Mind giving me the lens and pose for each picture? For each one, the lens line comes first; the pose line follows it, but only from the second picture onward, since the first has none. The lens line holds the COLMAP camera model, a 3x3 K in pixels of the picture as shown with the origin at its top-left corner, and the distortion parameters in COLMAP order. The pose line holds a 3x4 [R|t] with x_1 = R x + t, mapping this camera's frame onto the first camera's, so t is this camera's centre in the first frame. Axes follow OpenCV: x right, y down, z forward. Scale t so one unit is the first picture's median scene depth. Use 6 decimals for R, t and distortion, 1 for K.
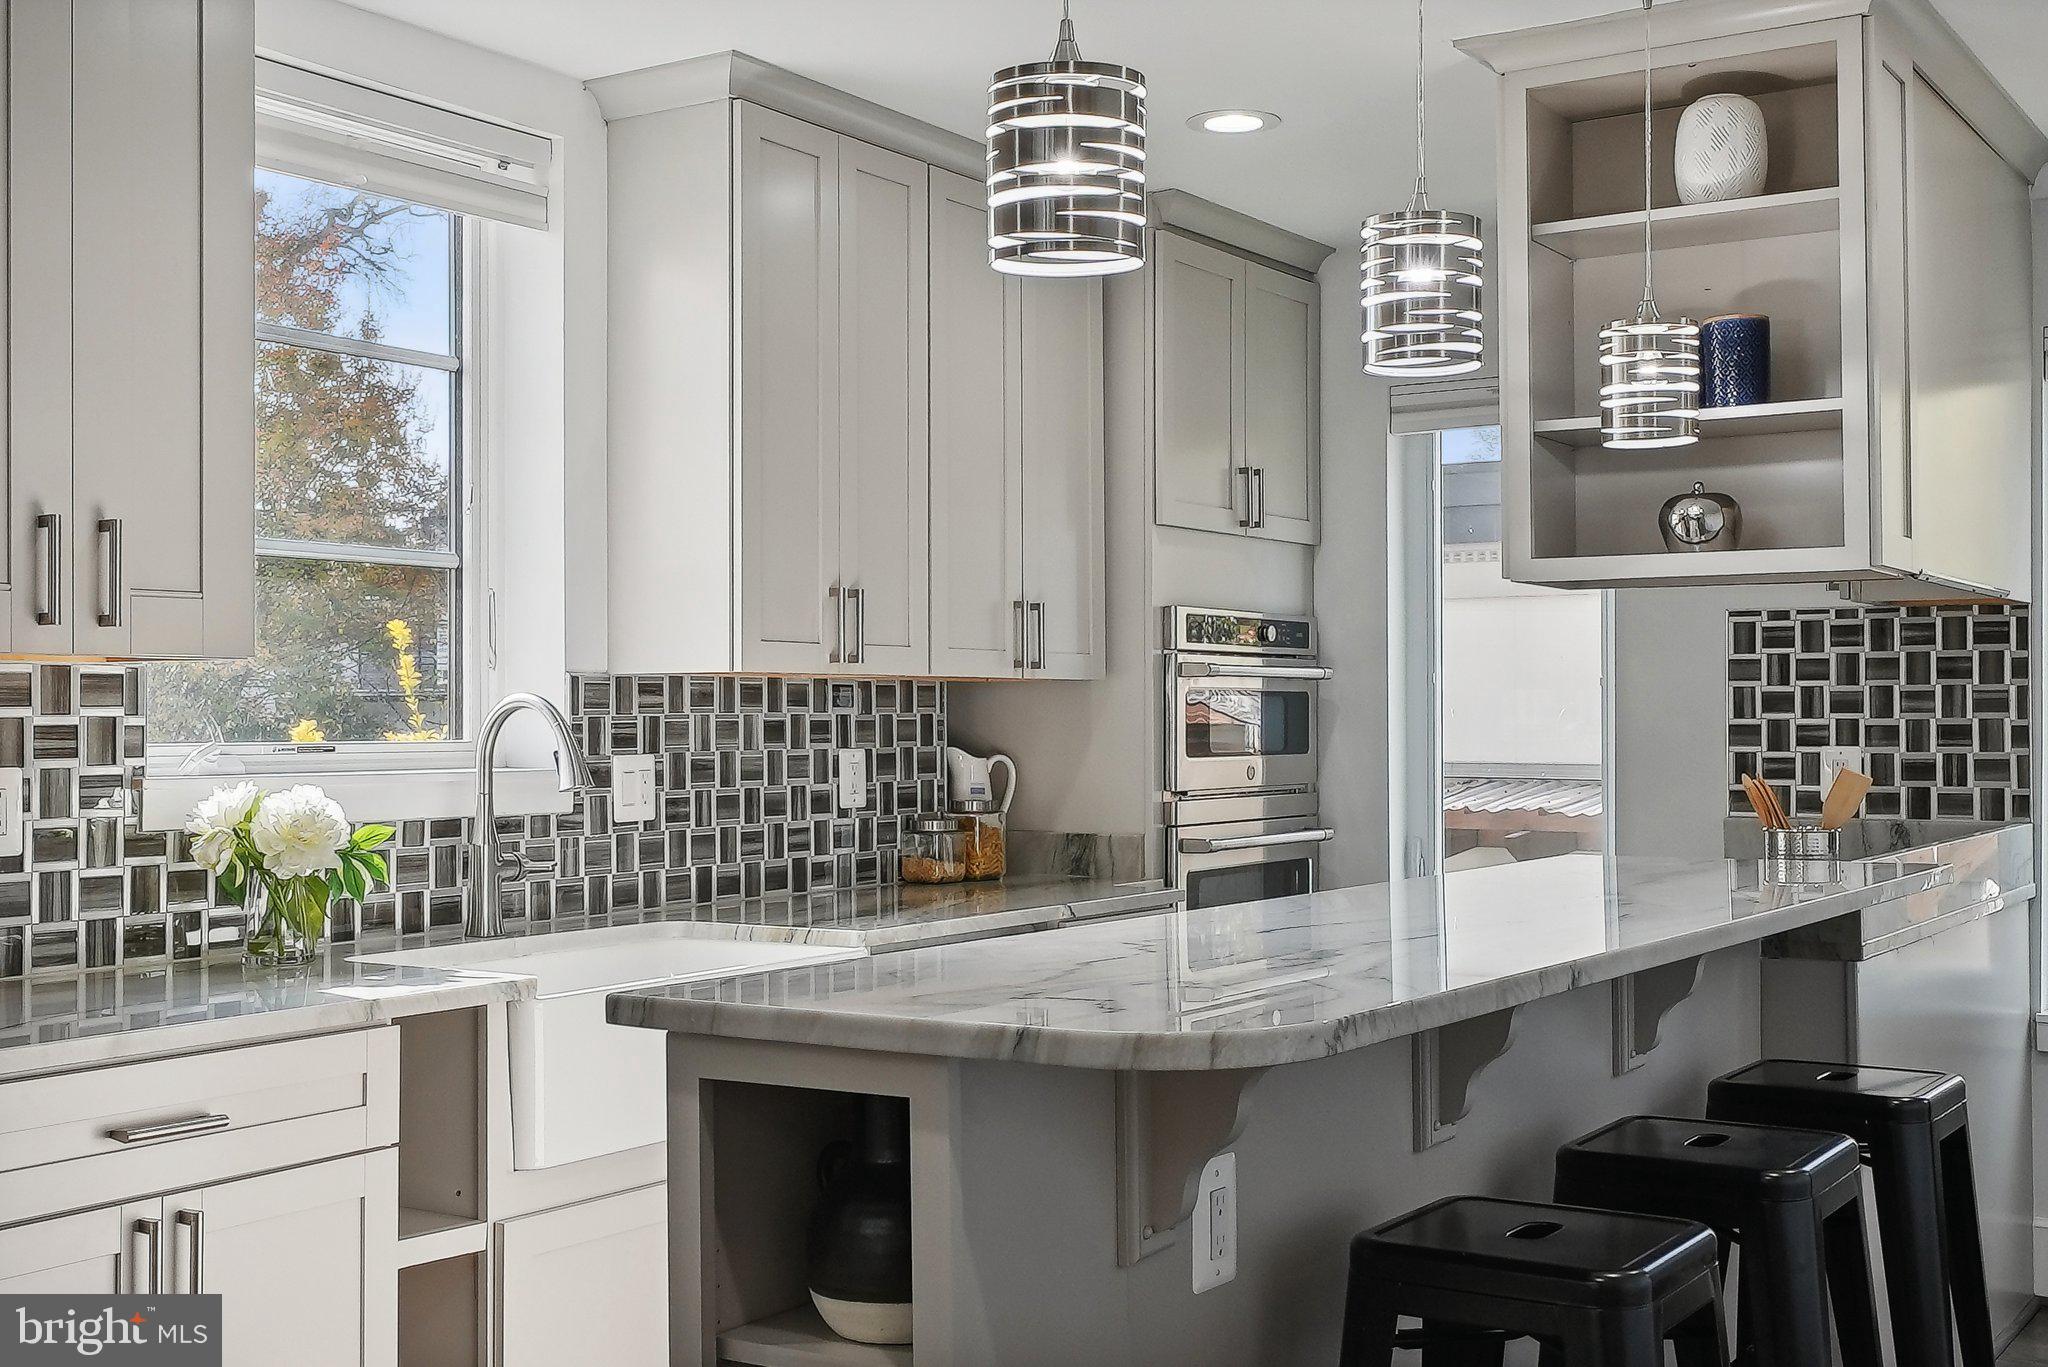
lens RADIAL K [[2347.7, 0, 1024.3], [0, 2347.7, 681.9], [0, 0, 1]] dist [0.016993, 0.000000]
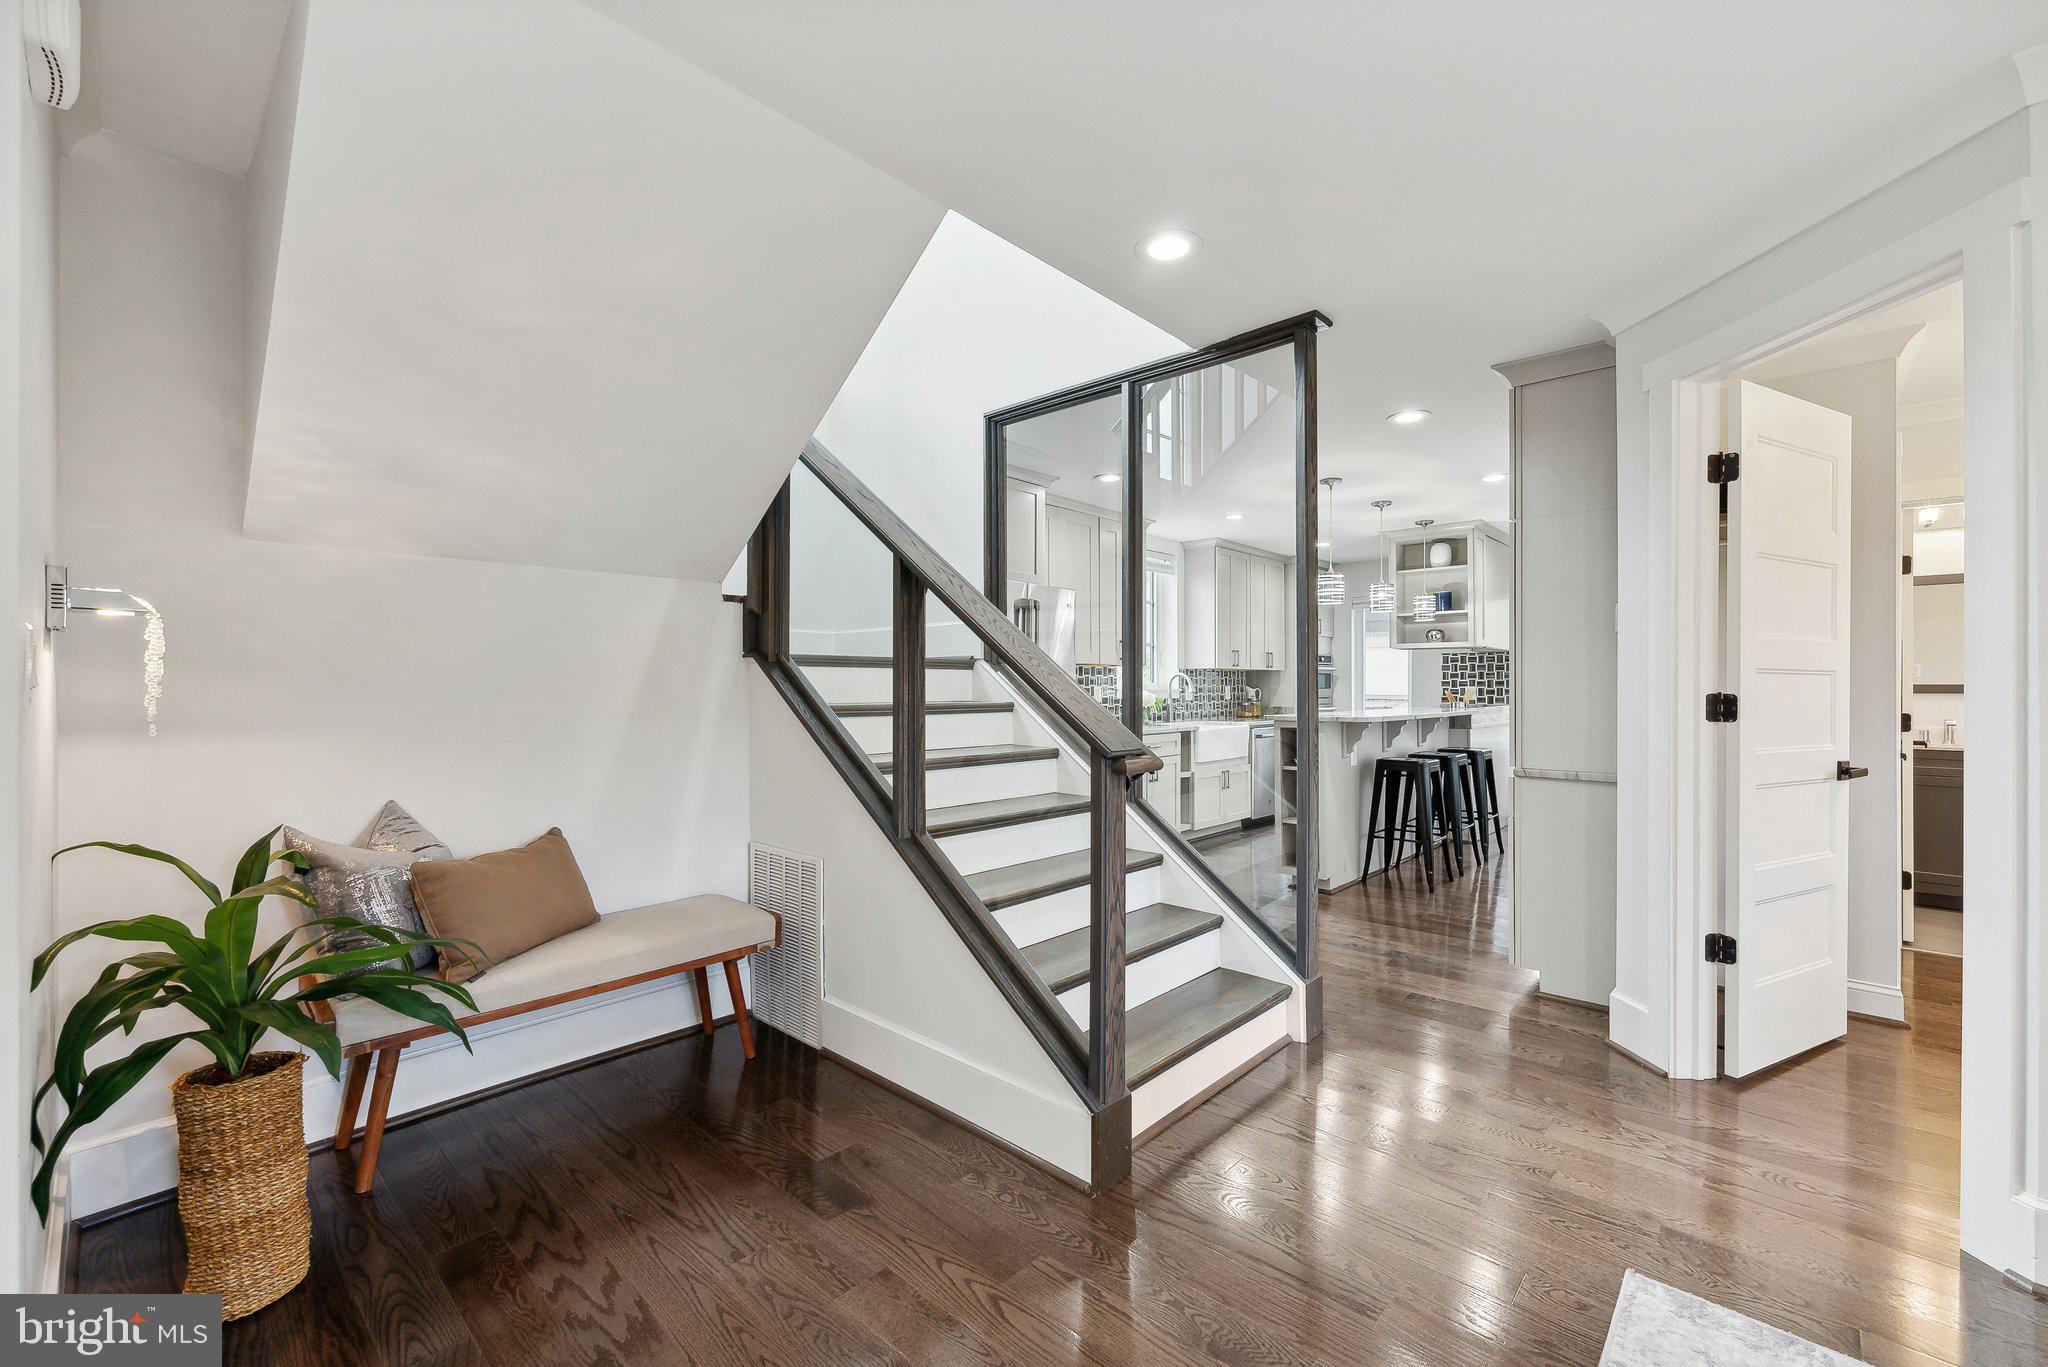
lens RADIAL K [[837.1, 0, 1023.1], [0, 837.1, 682.8], [0, 0, 1]] dist [-0.001430, -0.000423]
pose [[0.985232, 0.002666, -0.171204, -0.226720], [-0.000856, 0.999943, 0.010642, 0.007863], [0.171223, -0.010339, 0.985178, -0.751438]]
